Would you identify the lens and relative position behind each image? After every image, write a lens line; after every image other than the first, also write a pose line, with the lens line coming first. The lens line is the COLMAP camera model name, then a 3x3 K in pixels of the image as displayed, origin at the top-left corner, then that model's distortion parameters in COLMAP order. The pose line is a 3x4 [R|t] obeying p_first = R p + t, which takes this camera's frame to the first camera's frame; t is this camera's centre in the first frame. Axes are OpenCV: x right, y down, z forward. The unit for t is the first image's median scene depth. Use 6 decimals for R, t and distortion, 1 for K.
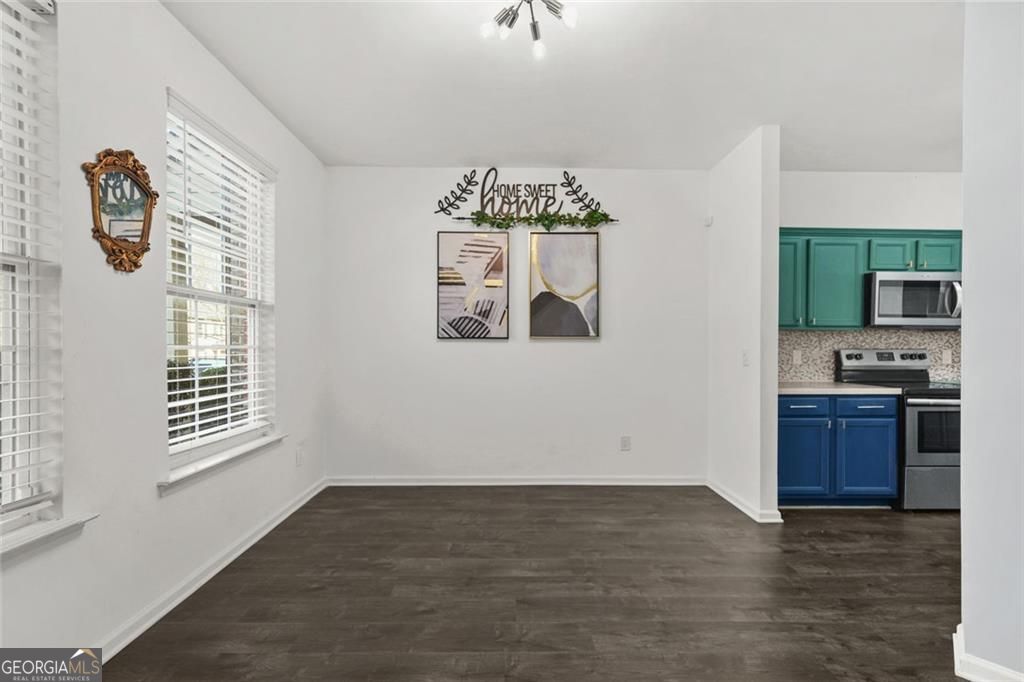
lens RADIAL K [[425.7, 0, 510.3], [0, 425.7, 348.2], [0, 0, 1]] dist [0.000161, 0.001393]
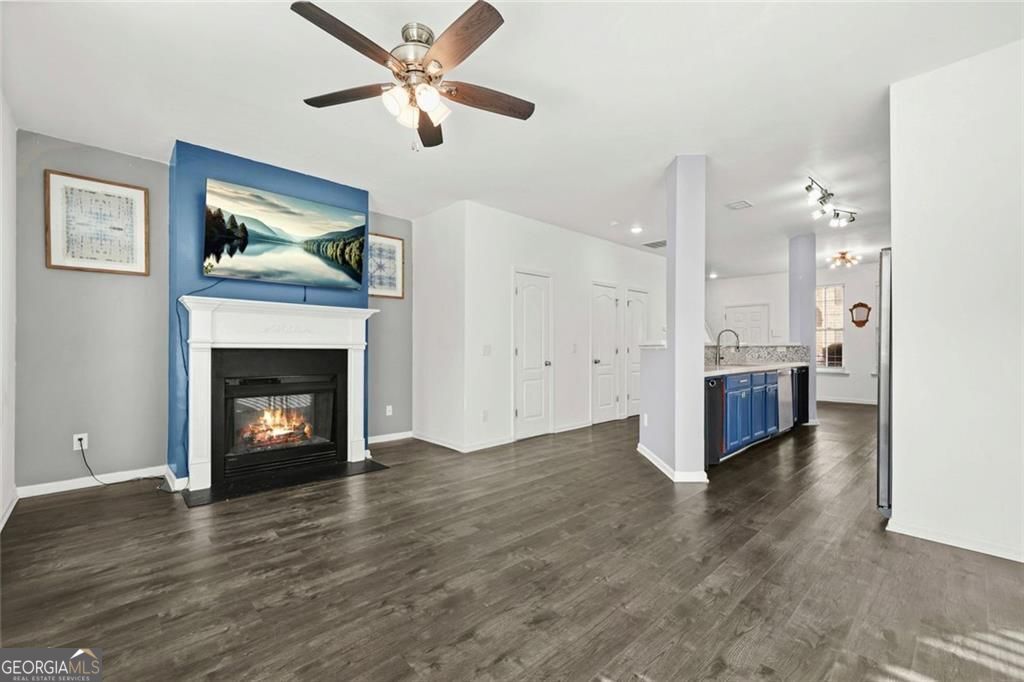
lens RADIAL K [[438.3, 0, 505.3], [0, 438.3, 338.3], [0, 0, 1]] dist [-0.002239, 0.001230]
pose [[-0.746289, -0.014697, -0.665459, 2.590486], [-0.008403, 0.999885, -0.012659, 0.022189], [0.665569, -0.003855, -0.746327, 0.963088]]
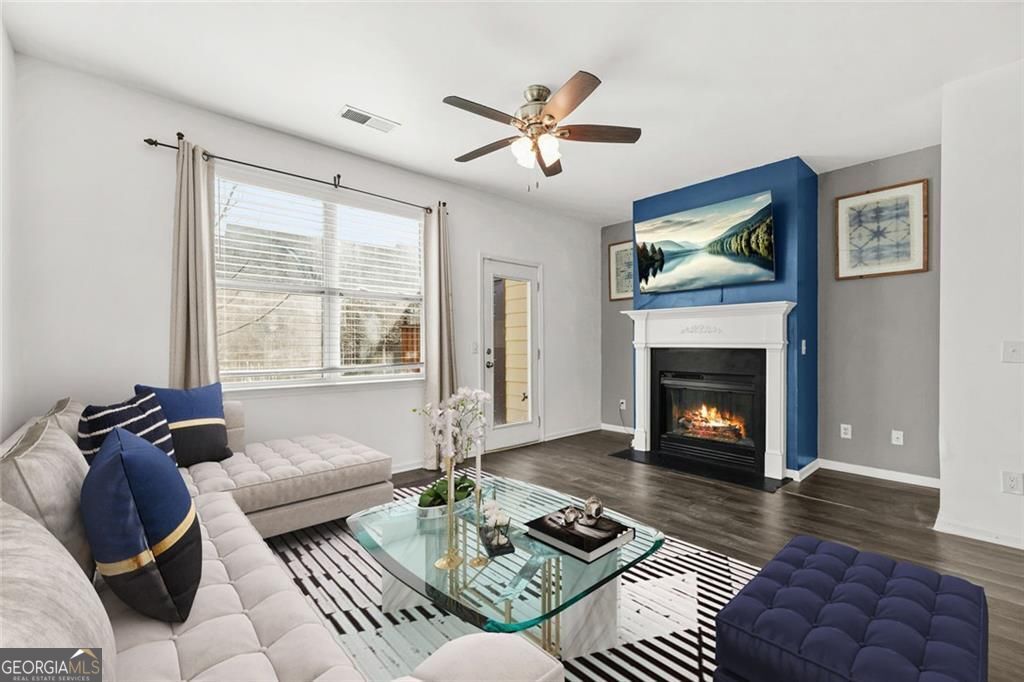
lens RADIAL K [[438.3, 0, 517.3], [0, 438.3, 357.9], [0, 0, 1]] dist [-0.002239, 0.001230]
pose [[-0.661062, 0.001289, 0.750330, 1.712215], [0.010248, 0.999921, 0.007310, 0.048714], [-0.750261, 0.012522, -0.661023, 0.935288]]
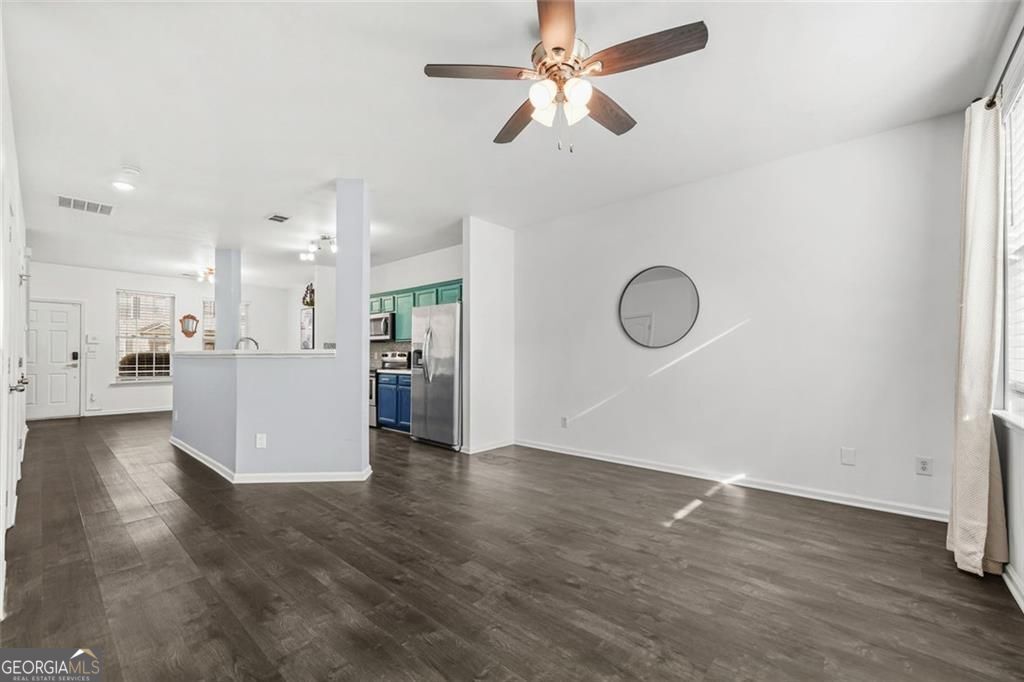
lens RADIAL K [[425.7, 0, 508.7], [0, 425.7, 346.5], [0, 0, 1]] dist [0.000161, 0.001393]
pose [[0.735363, -0.016806, -0.677465, 2.607796], [-0.001306, 0.999655, -0.026217, 0.030797], [0.677672, 0.020164, 0.735088, -0.087871]]
